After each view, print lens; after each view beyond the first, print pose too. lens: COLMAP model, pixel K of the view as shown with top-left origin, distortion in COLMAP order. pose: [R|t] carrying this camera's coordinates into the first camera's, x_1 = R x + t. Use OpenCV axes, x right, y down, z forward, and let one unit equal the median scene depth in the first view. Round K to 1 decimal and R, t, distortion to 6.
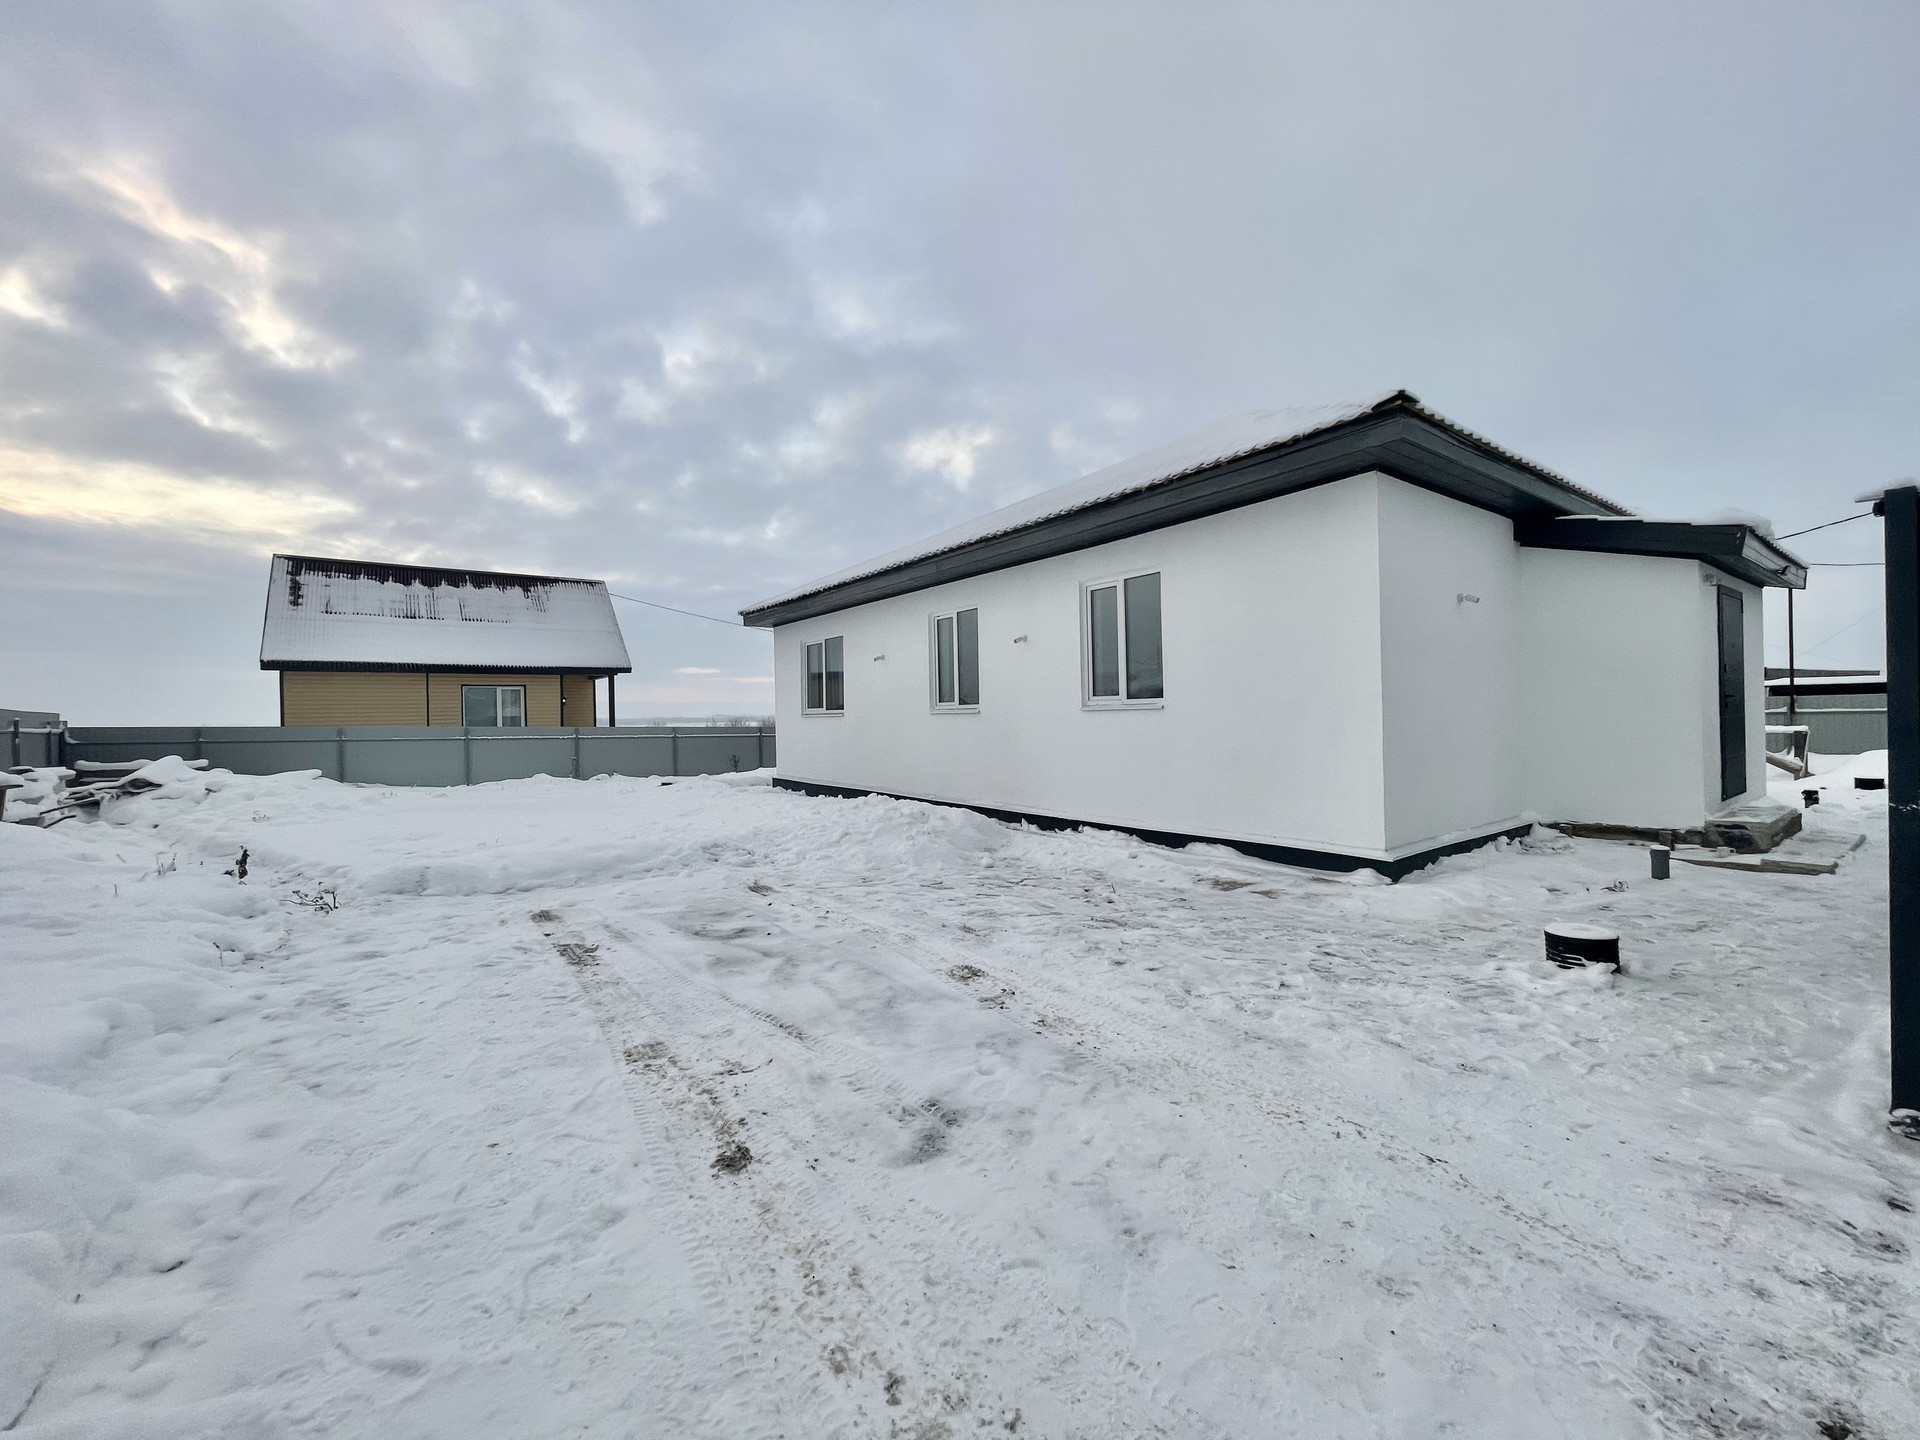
lens RADIAL K [[775.7, 0, 956.0], [0, 775.7, 704.4], [0, 0, 1]] dist [-0.002580, 0.000995]
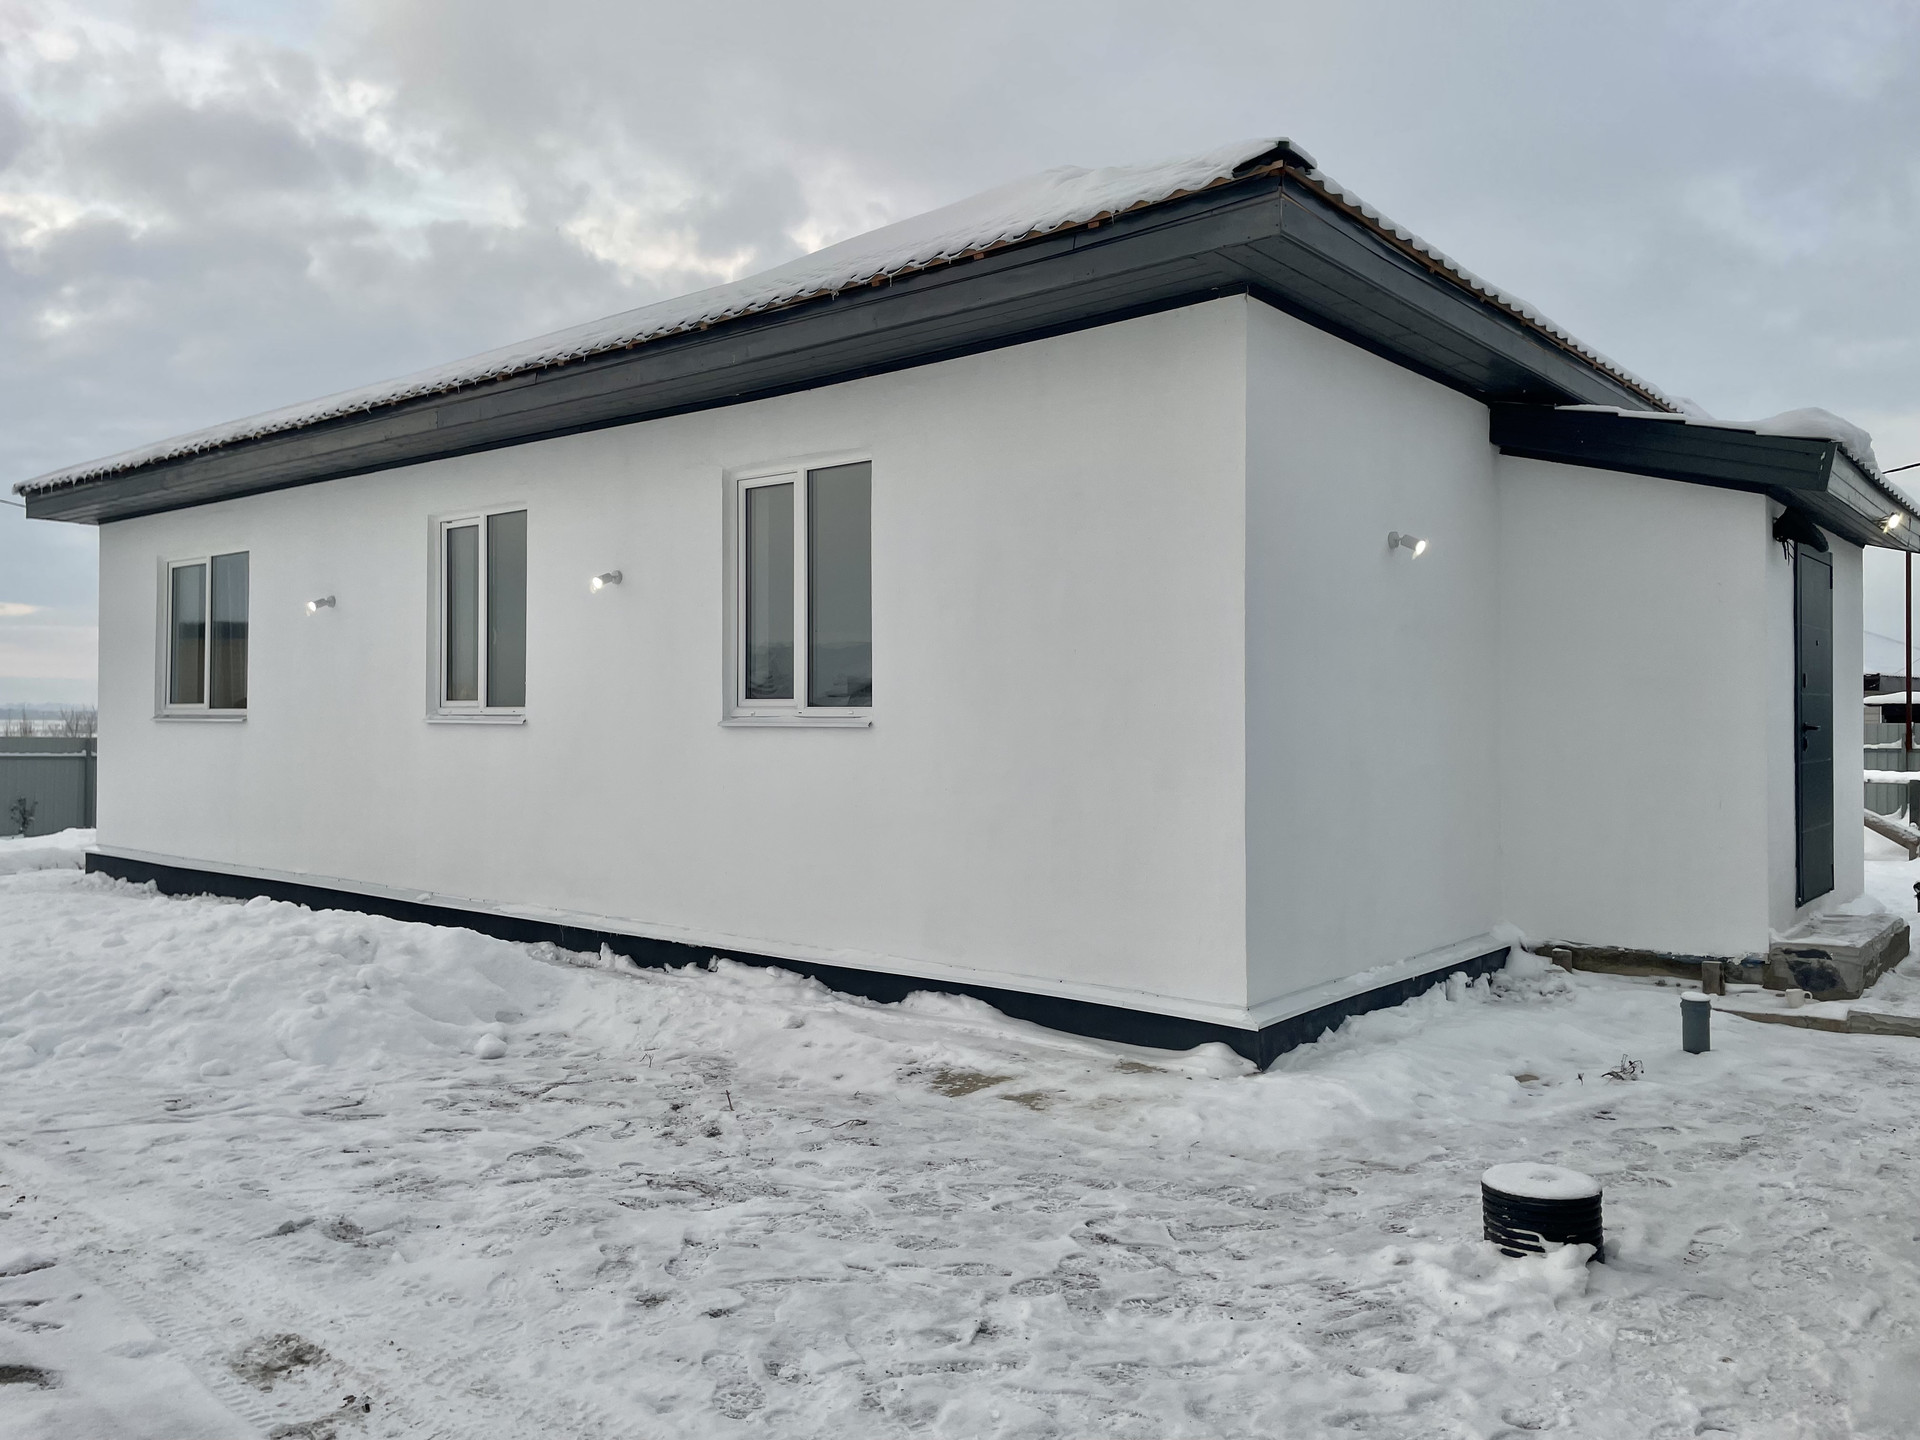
lens RADIAL K [[1441.9, 0, 945.8], [0, 1441.9, 675.9], [0, 0, 1]] dist [0.075156, -0.075843]
pose [[0.971643, 0.029237, 0.234640, 0.108790], [-0.025798, 0.999510, -0.017714, -0.015336], [-0.235043, 0.011159, 0.971921, 0.078303]]
